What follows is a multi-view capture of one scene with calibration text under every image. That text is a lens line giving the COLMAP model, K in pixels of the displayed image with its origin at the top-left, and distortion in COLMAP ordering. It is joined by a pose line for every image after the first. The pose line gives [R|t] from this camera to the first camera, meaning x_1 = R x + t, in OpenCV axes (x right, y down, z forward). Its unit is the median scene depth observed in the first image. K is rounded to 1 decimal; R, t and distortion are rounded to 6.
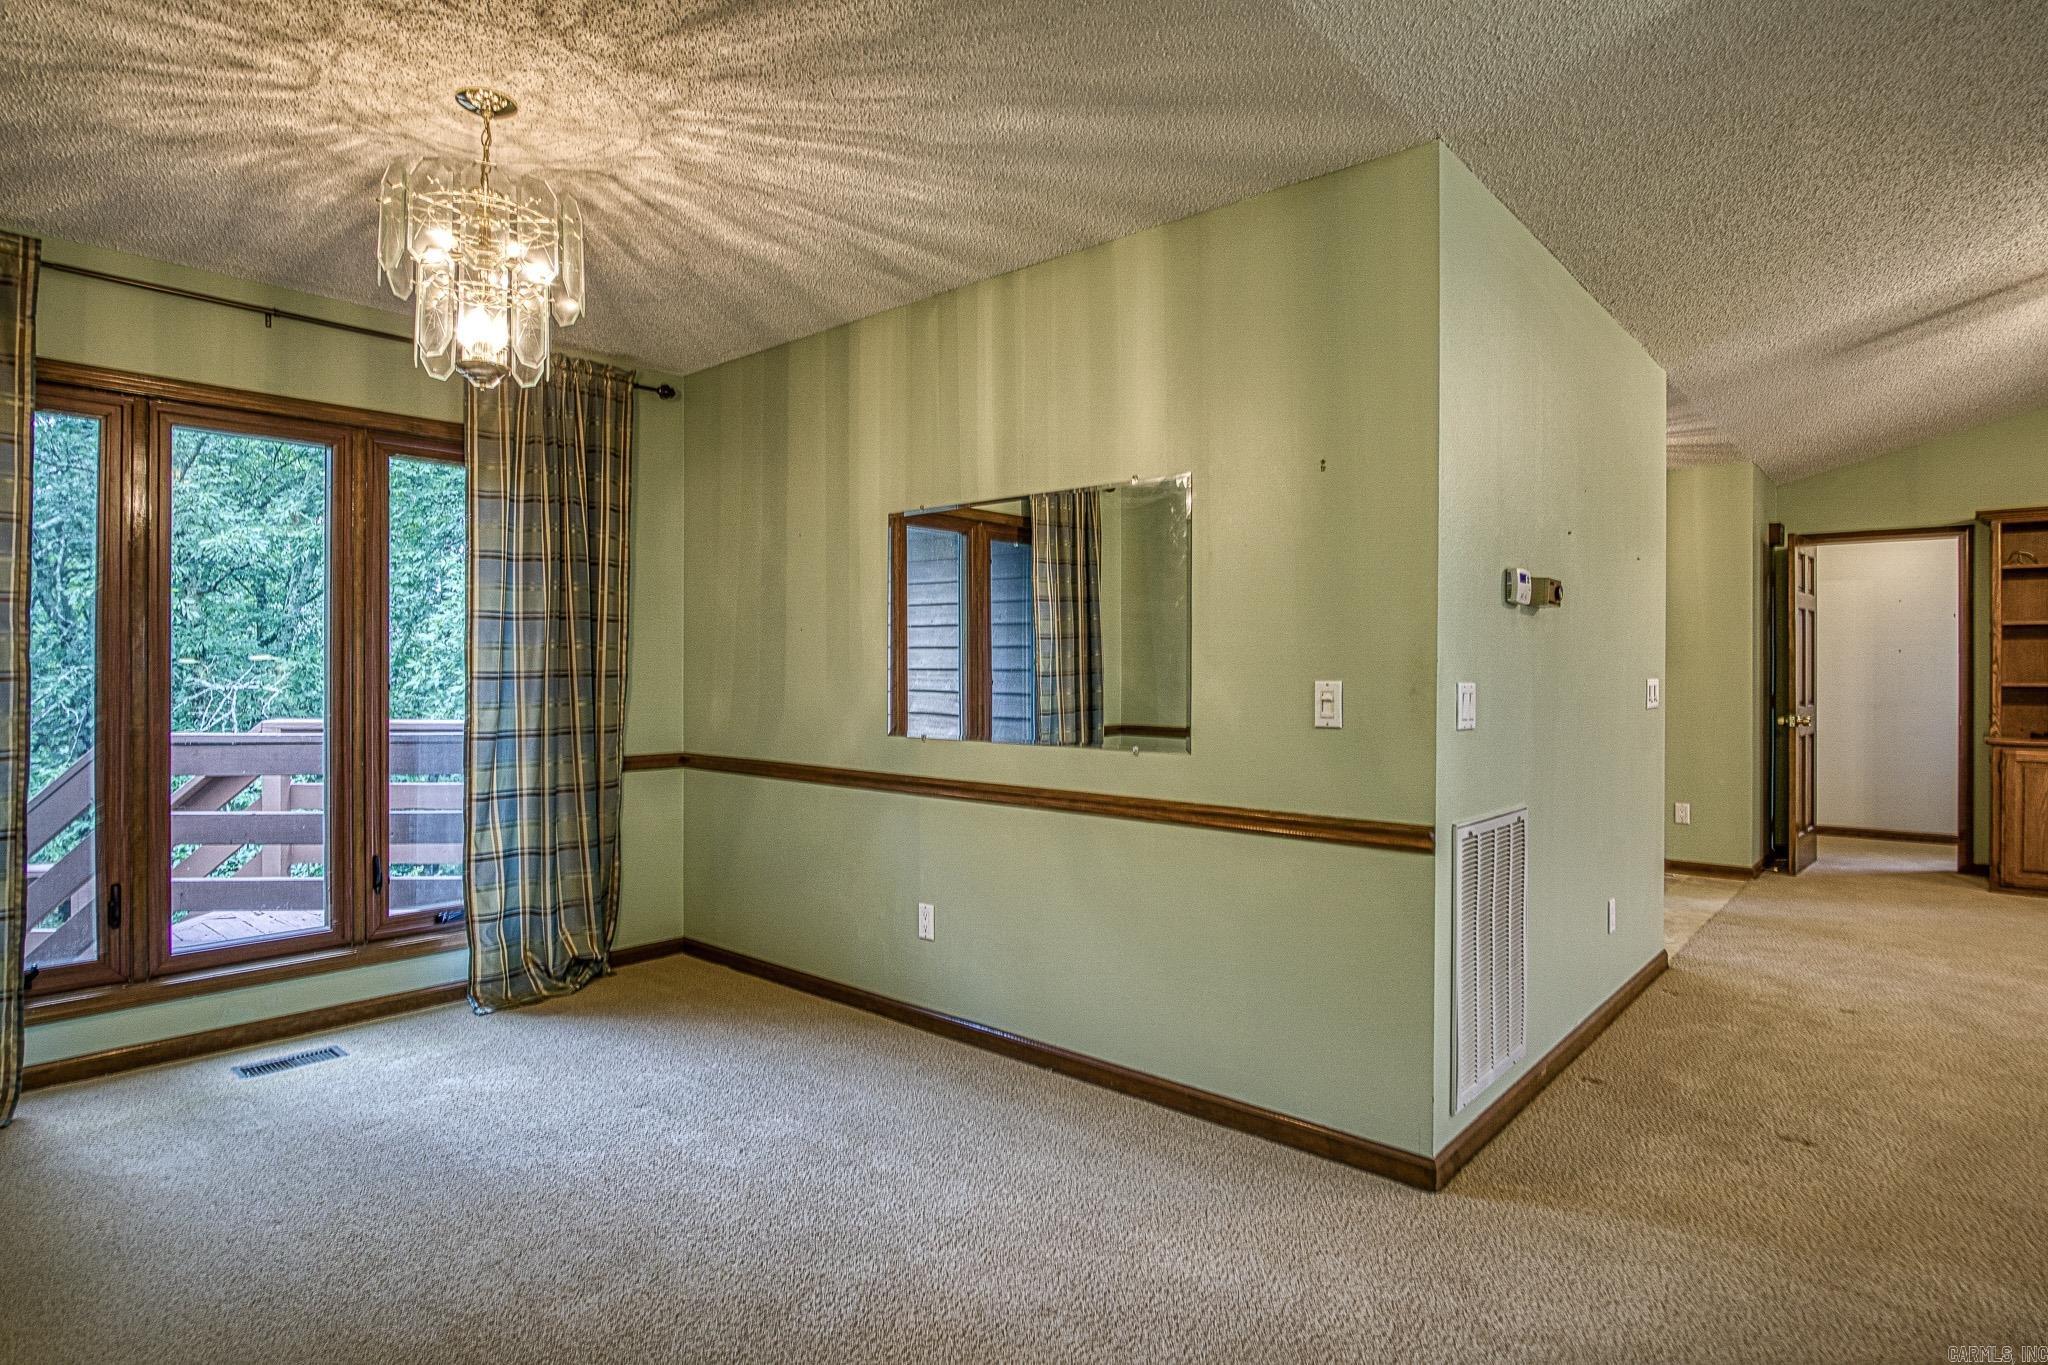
lens RADIAL K [[1102.7, 0, 1022.8], [0, 1102.7, 668.3], [0, 0, 1]] dist [-0.025504, 0.001747]
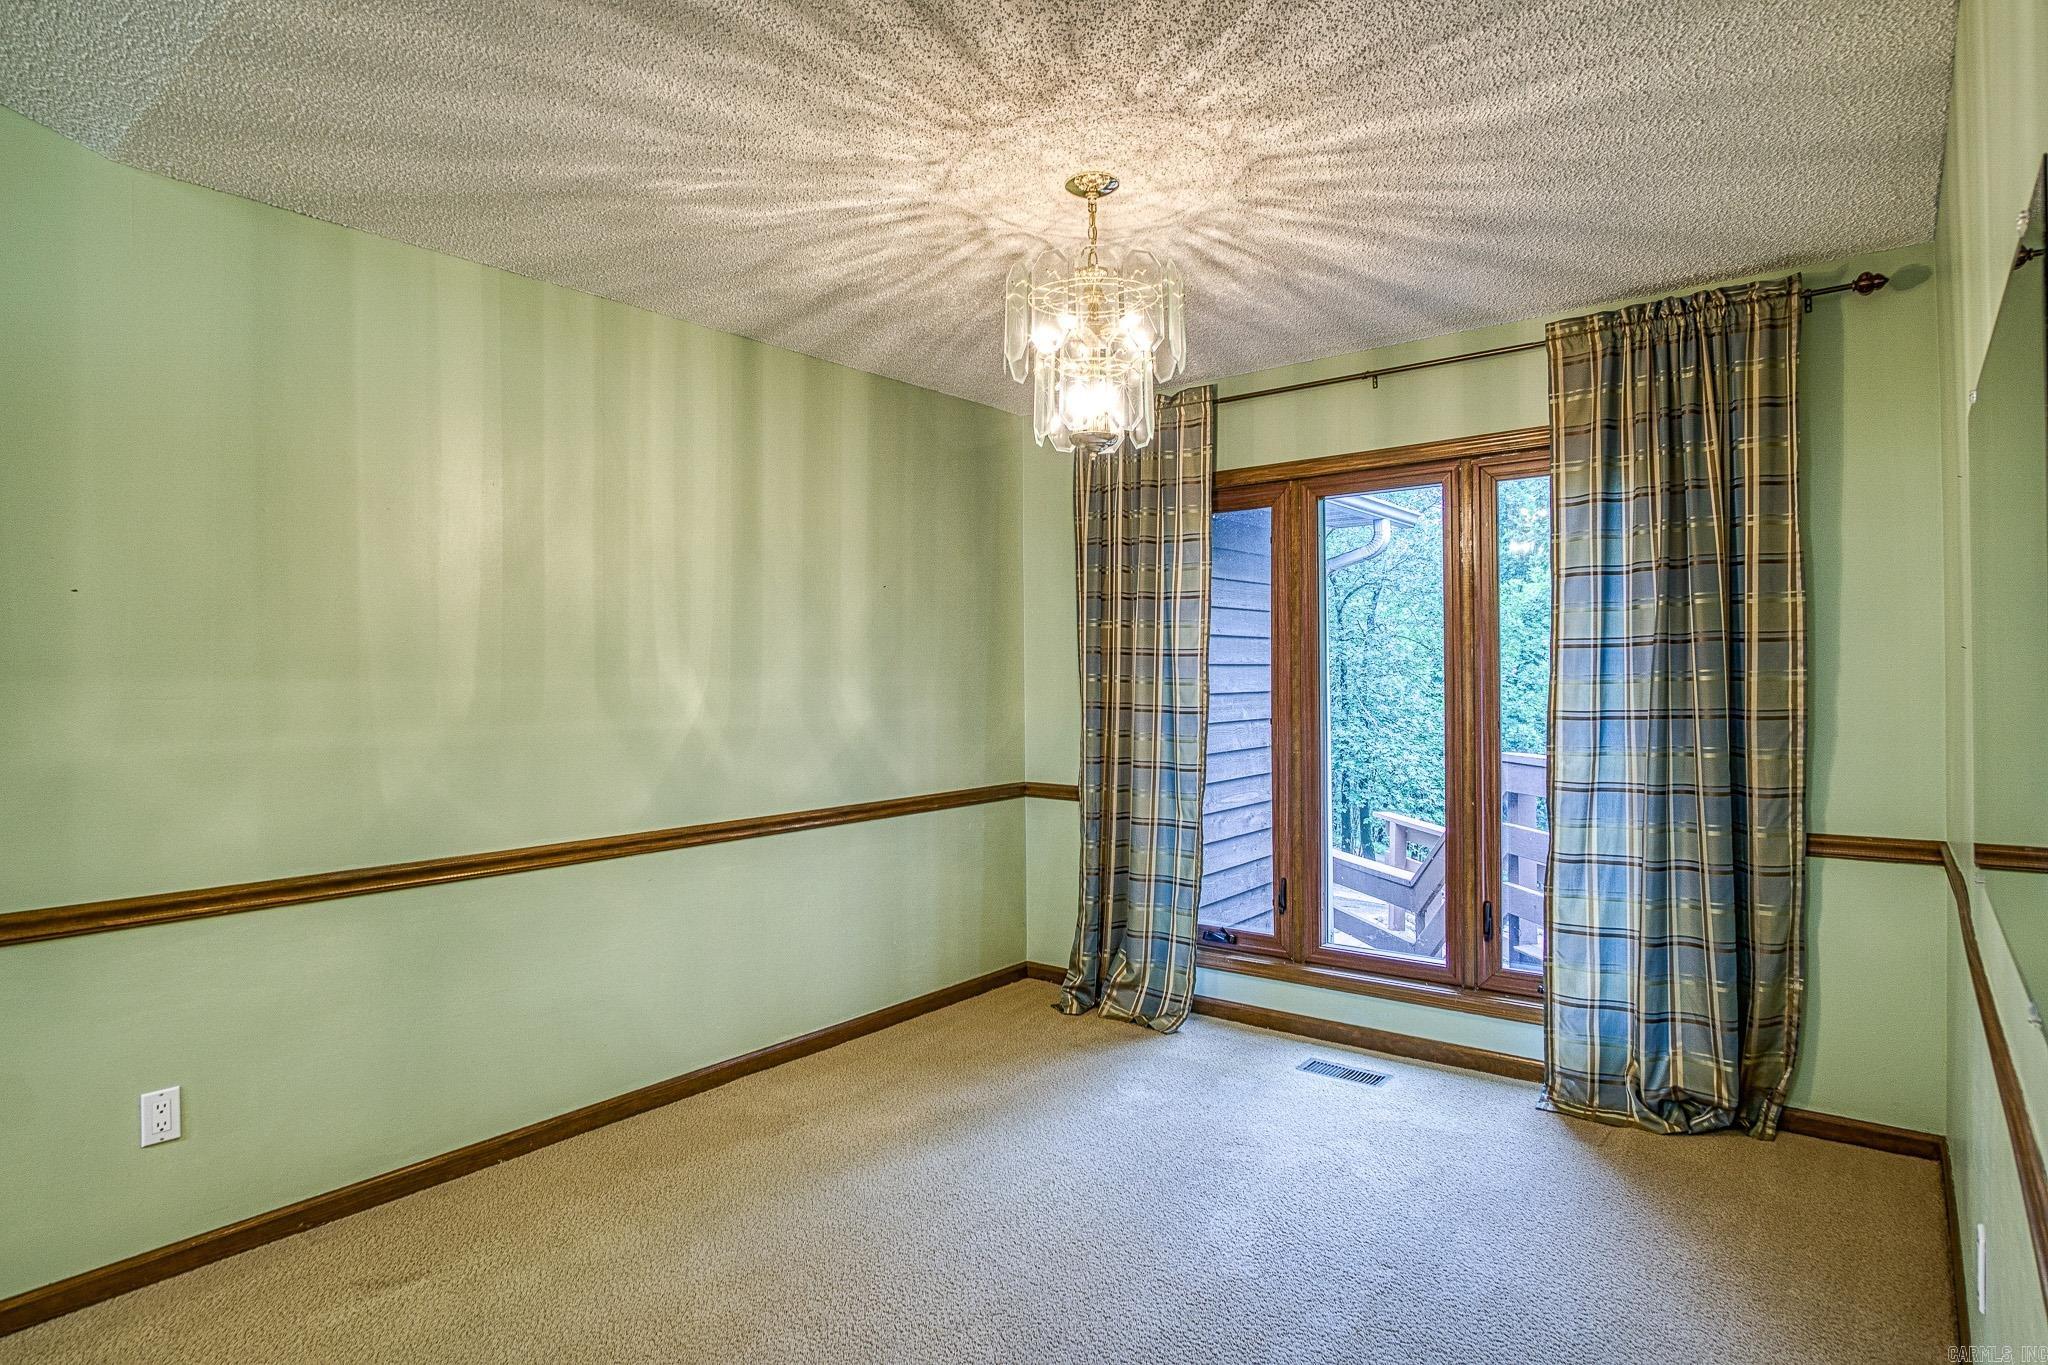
lens RADIAL K [[1117.4, 0, 1026.4], [0, 1117.4, 673.8], [0, 0, 1]] dist [-0.023255, 0.000797]
pose [[0.040085, -0.005596, -0.999181, 0.367290], [0.011577, 0.999920, -0.005136, -0.027220], [0.999129, -0.011362, 0.040146, 0.568010]]
